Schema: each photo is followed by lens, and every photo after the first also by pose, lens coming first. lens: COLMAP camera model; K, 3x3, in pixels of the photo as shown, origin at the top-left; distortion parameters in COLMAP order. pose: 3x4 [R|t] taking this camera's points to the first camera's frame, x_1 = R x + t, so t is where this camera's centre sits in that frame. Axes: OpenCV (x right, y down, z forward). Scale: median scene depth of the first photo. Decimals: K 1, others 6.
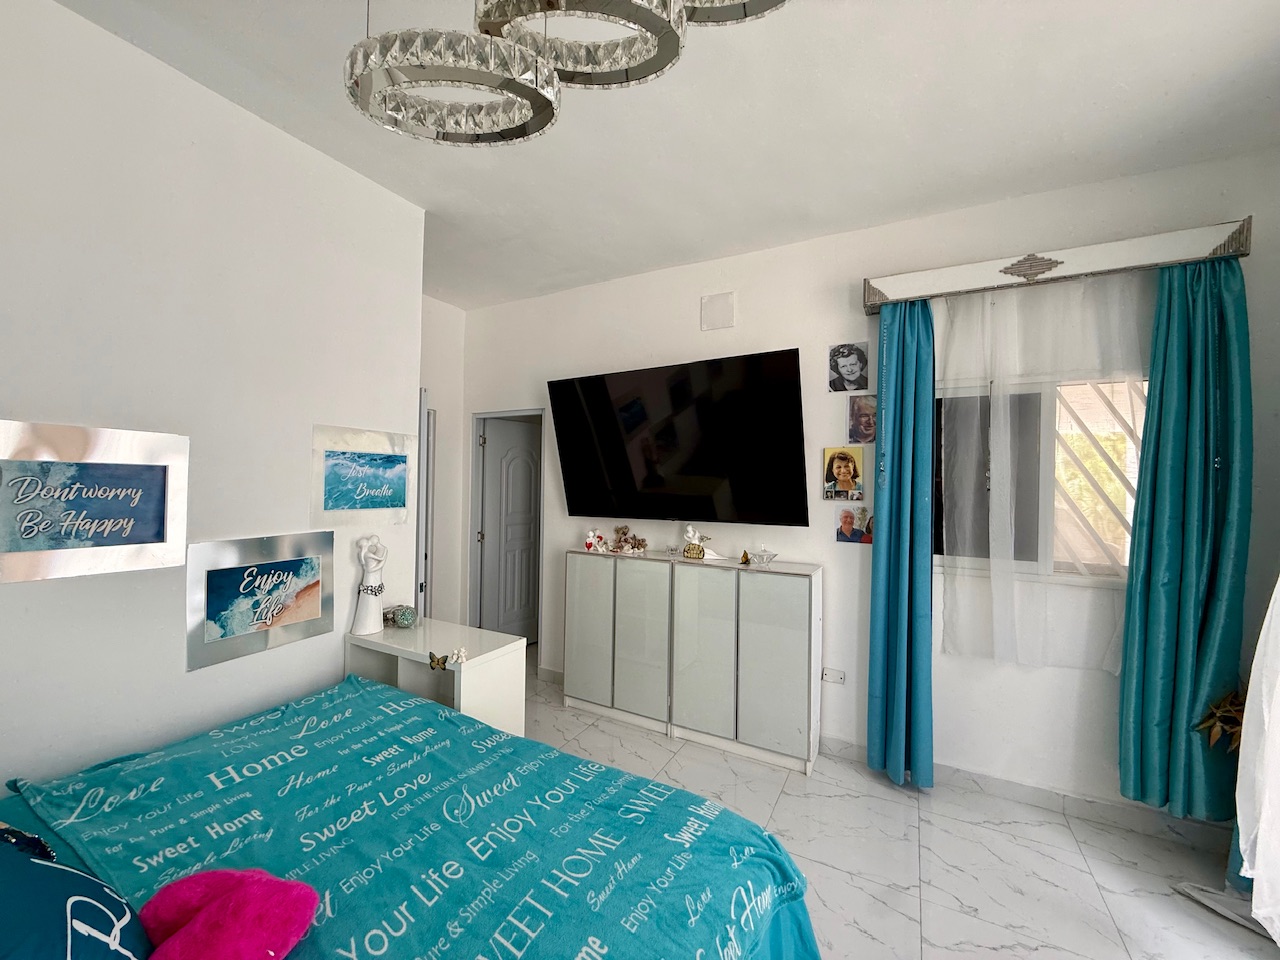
lens RADIAL K [[510.3, 0, 635.9], [0, 510.3, 479.1], [0, 0, 1]] dist [0.000249, -0.000053]
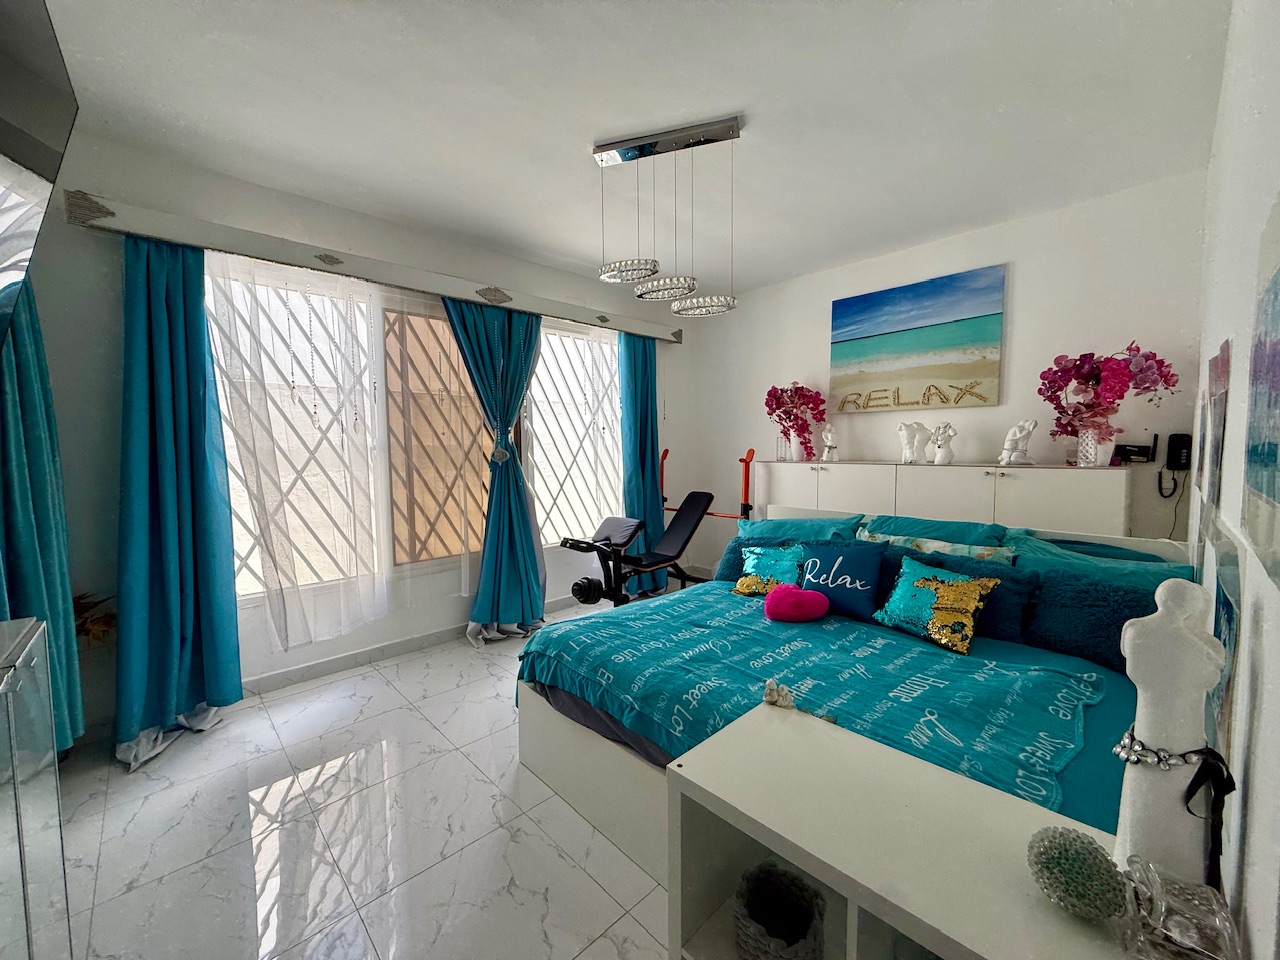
lens RADIAL K [[510.3, 0, 635.9], [0, 510.3, 479.1], [0, 0, 1]] dist [0.000249, -0.000053]
pose [[-0.951417, -0.028442, 0.306590, -0.444976], [-0.008553, 0.997781, 0.066022, 0.053106], [-0.307787, 0.060192, -0.949549, 1.966882]]
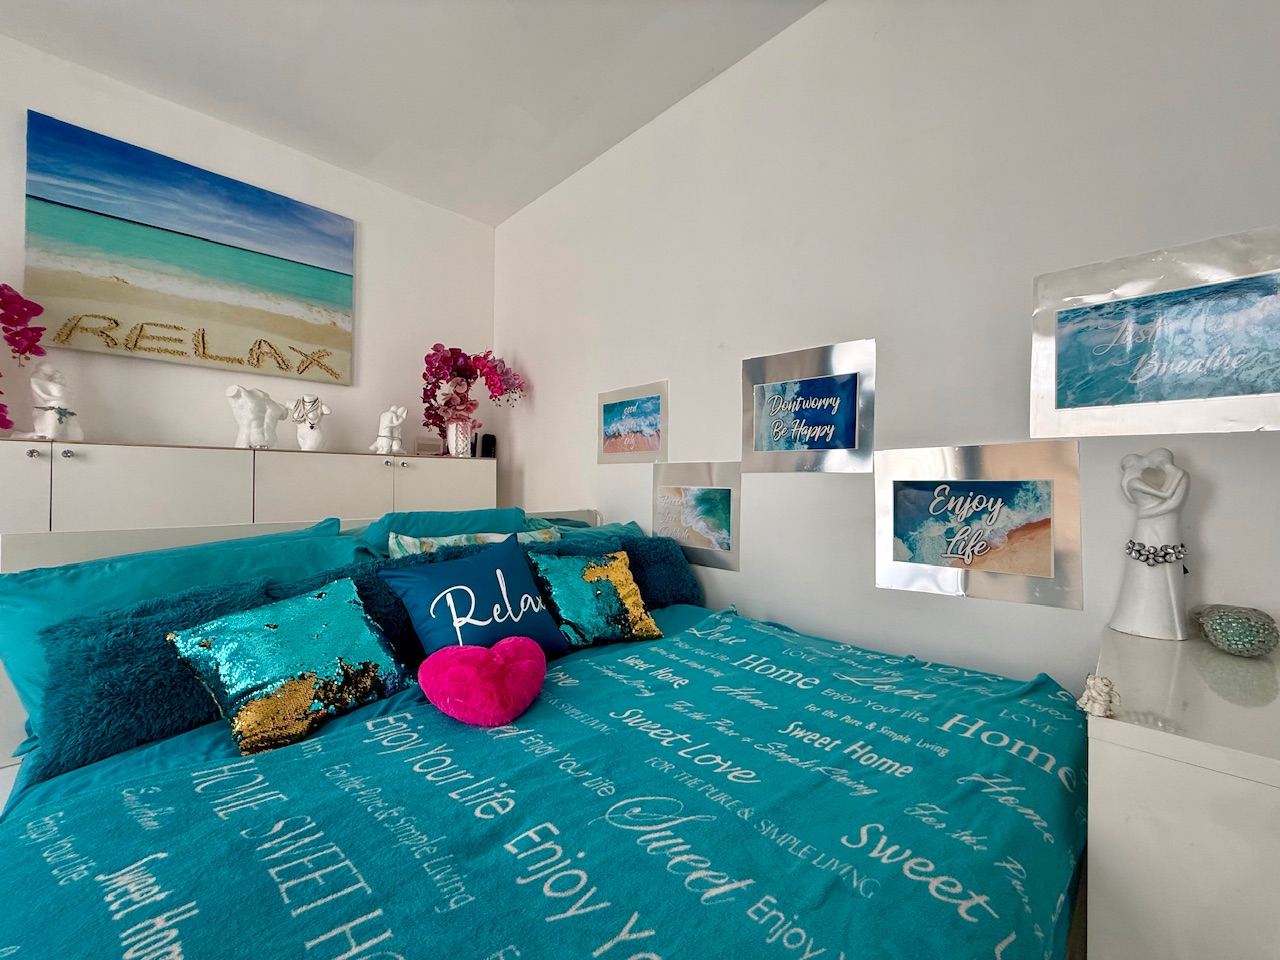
lens RADIAL K [[510.3, 0, 635.9], [0, 510.3, 479.1], [0, 0, 1]] dist [0.000249, -0.000053]
pose [[-0.277991, -0.023284, -0.960302, 0.174959], [-0.007313, 0.999729, -0.022123, 0.224309], [0.960556, 0.000873, -0.278085, 0.920241]]
